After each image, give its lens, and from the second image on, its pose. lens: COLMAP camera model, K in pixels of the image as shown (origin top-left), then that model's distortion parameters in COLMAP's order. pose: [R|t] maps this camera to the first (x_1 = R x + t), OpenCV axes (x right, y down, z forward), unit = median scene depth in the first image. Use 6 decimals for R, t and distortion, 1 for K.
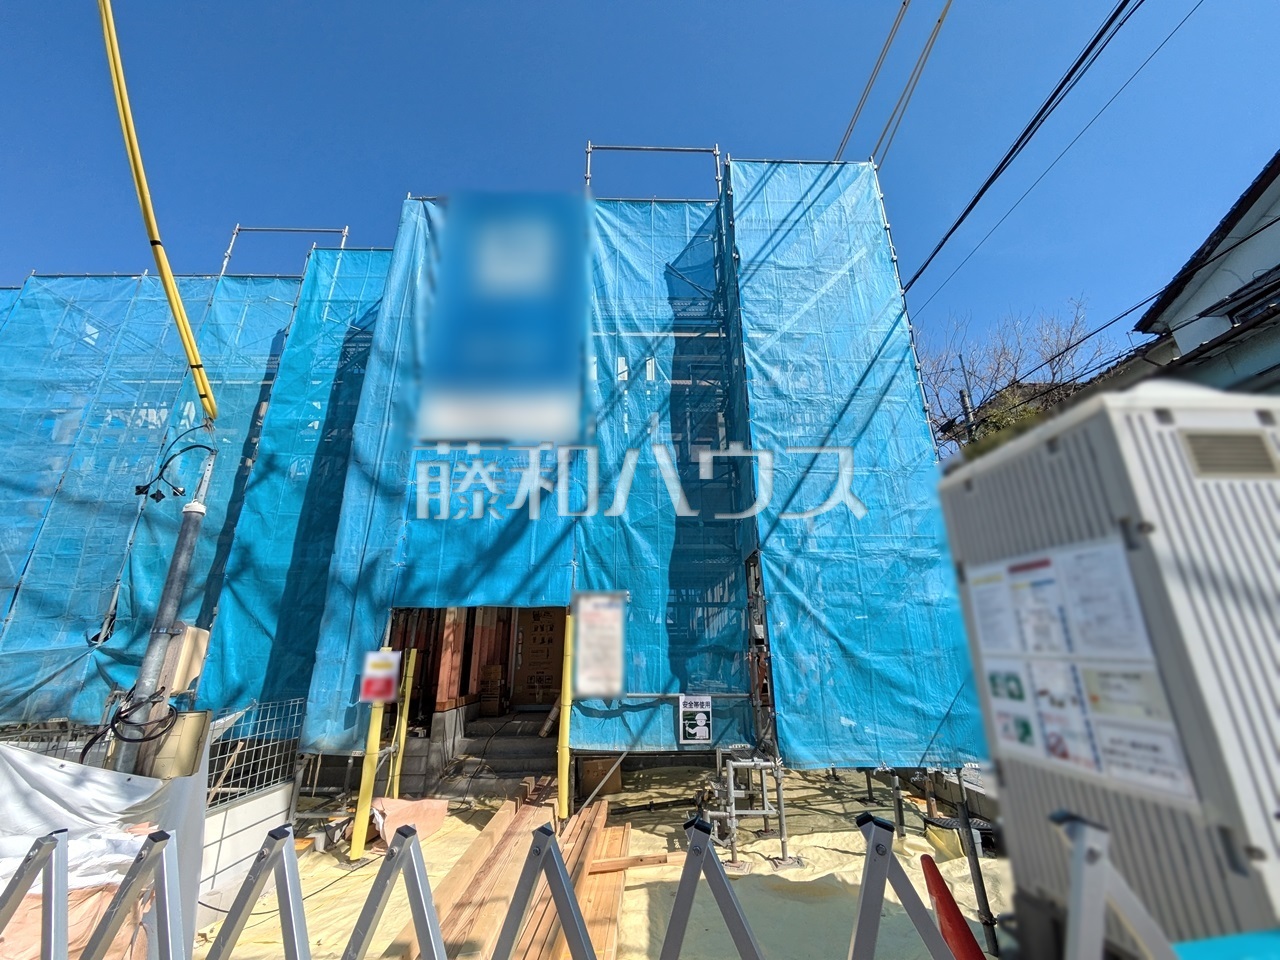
lens RADIAL K [[505.5, 0, 638.2], [0, 505.5, 479.9], [0, 0, 1]] dist [0.000887, 0.000716]
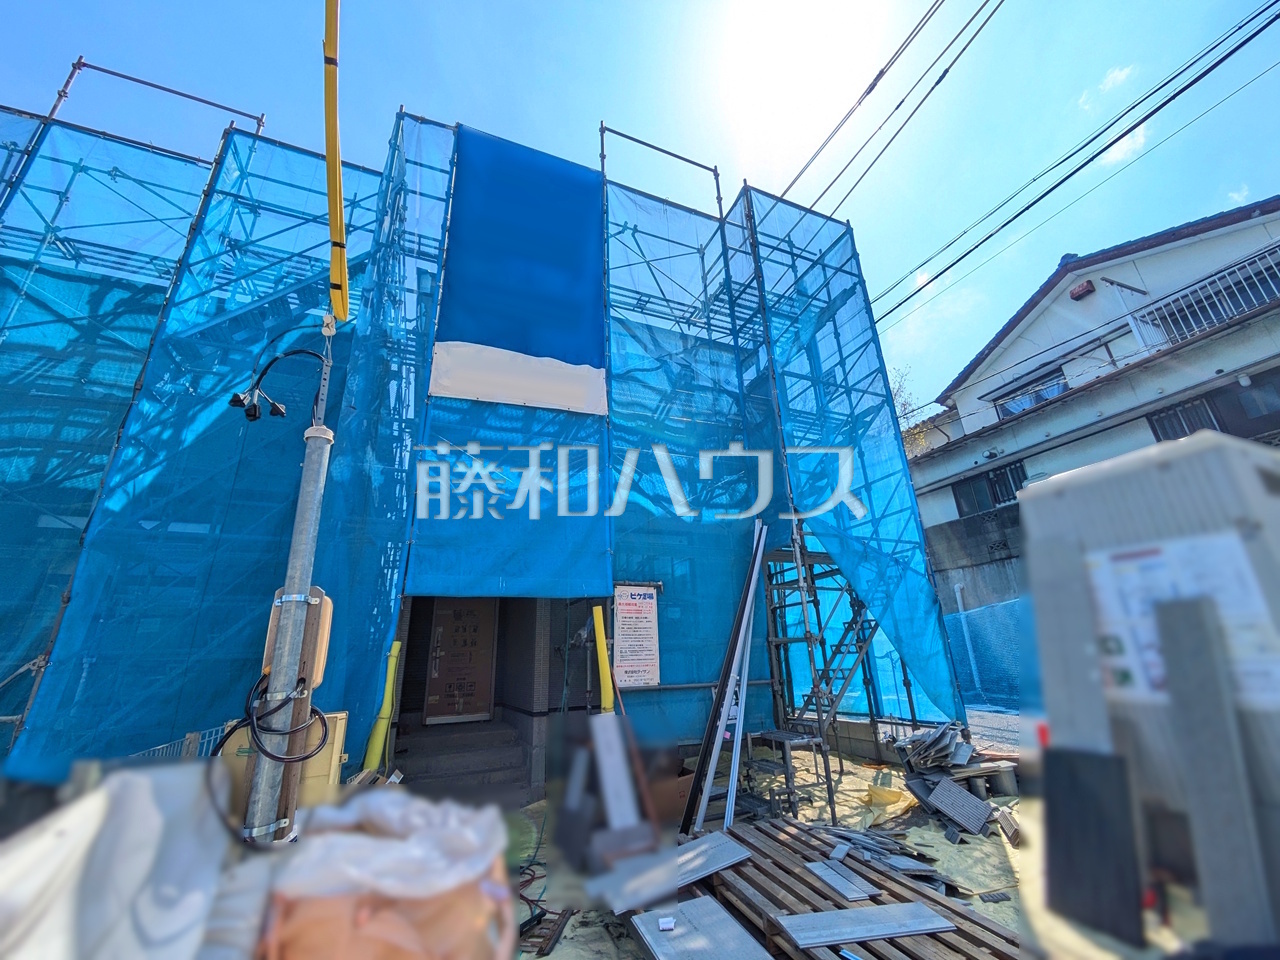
lens RADIAL K [[505.5, 0, 640.1], [0, 505.5, 480.7], [0, 0, 1]] dist [0.000887, 0.000716]
pose [[0.928468, 0.098455, 0.358126, -0.428798], [-0.091125, 0.995139, -0.037331, 0.065282], [-0.360061, 0.002027, 0.932927, 0.096077]]
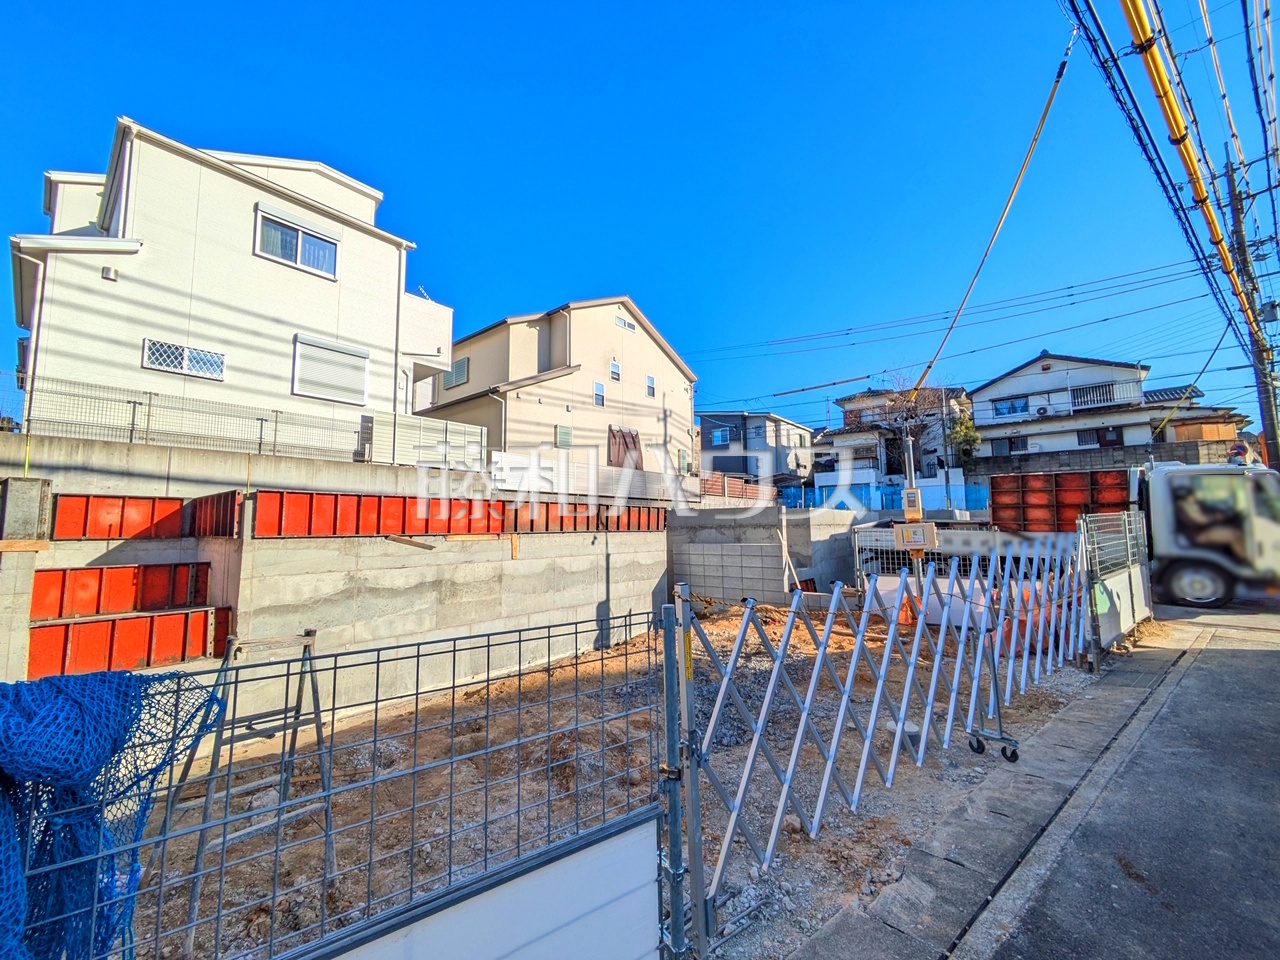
lens RADIAL K [[505.5, 0, 641.1], [0, 505.5, 475.3], [0, 0, 1]] dist [0.000887, 0.000716]
pose [[0.648950, 0.079020, 0.756717, -4.943922], [-0.245733, 0.963057, 0.110170, 0.574562], [-0.720055, -0.257445, 0.644393, 0.845552]]
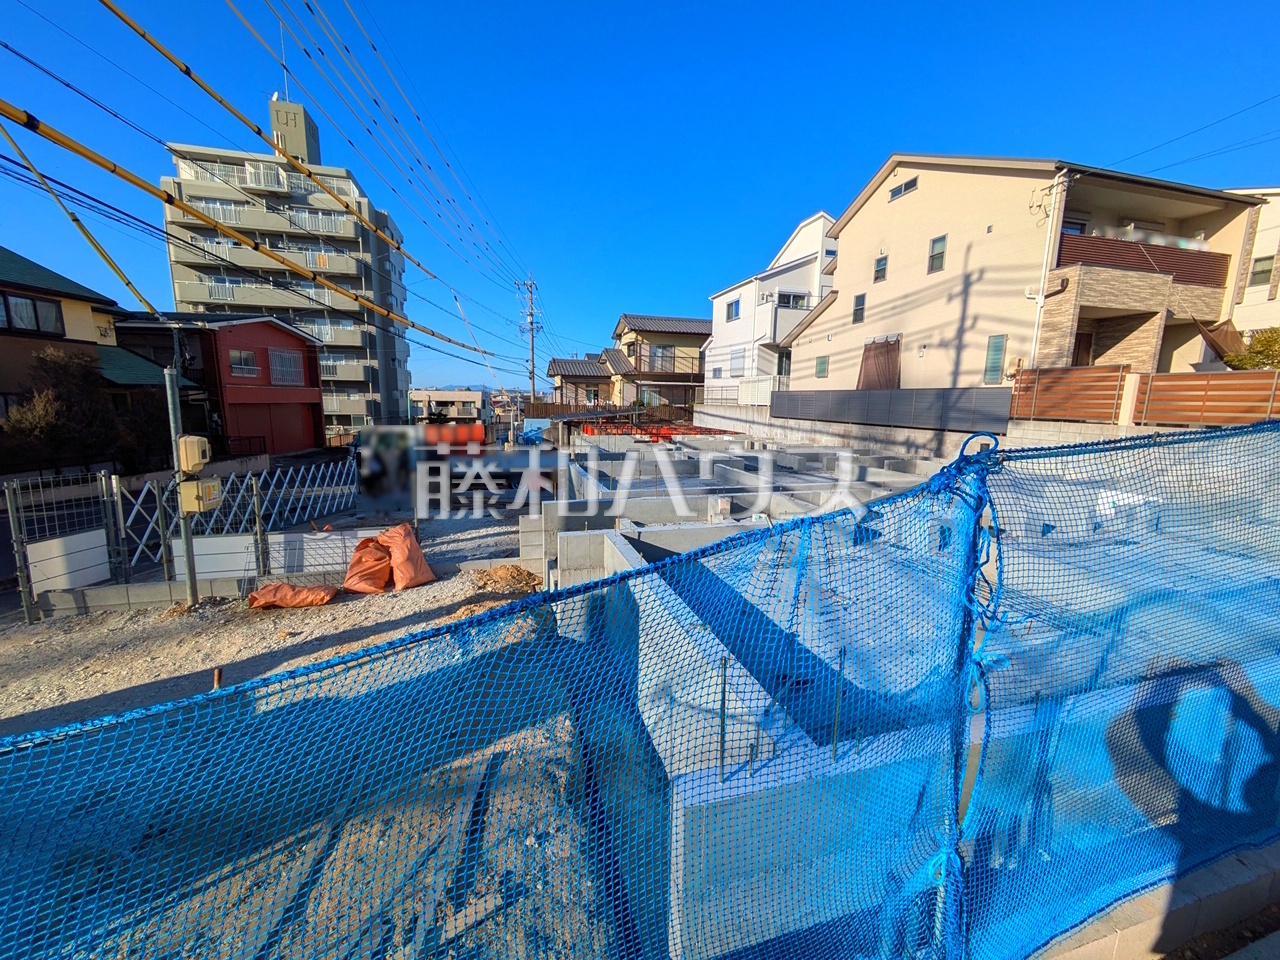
lens RADIAL K [[505.5, 0, 640.9], [0, 505.5, 474.5], [0, 0, 1]] dist [0.000887, 0.000716]
pose [[0.259219, 0.151124, -0.953922, 0.750694], [0.300338, 0.926101, 0.228331, 0.304607], [0.917934, -0.345686, 0.194674, 1.212343]]
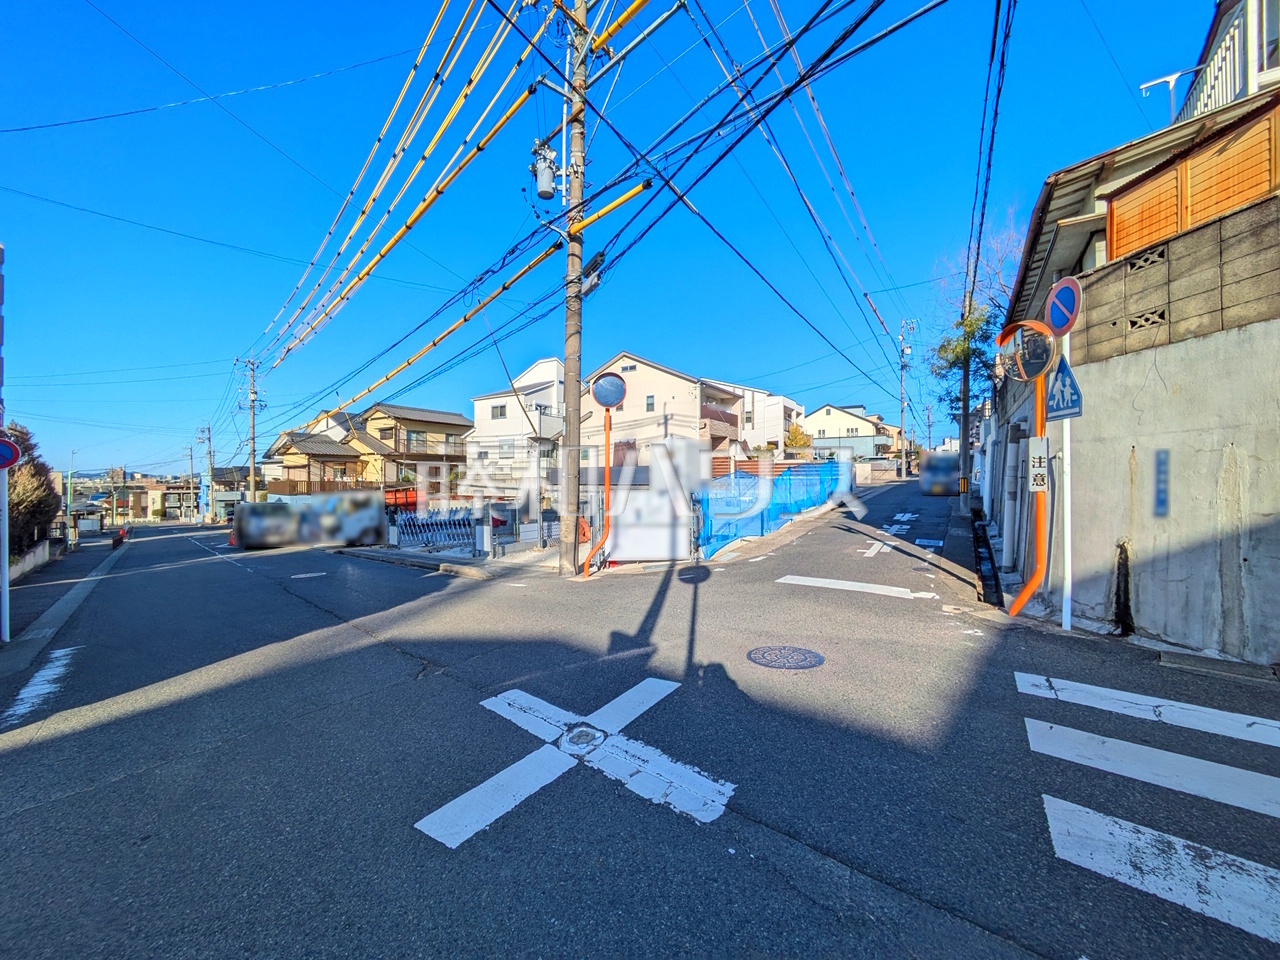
lens RADIAL K [[505.5, 0, 638.5], [0, 505.5, 475.0], [0, 0, 1]] dist [0.000887, 0.000716]
pose [[0.834404, -0.002575, -0.551147, 1.451149], [0.178677, 0.947246, 0.266082, -0.505932], [0.521387, -0.320497, 0.790846, -1.330817]]
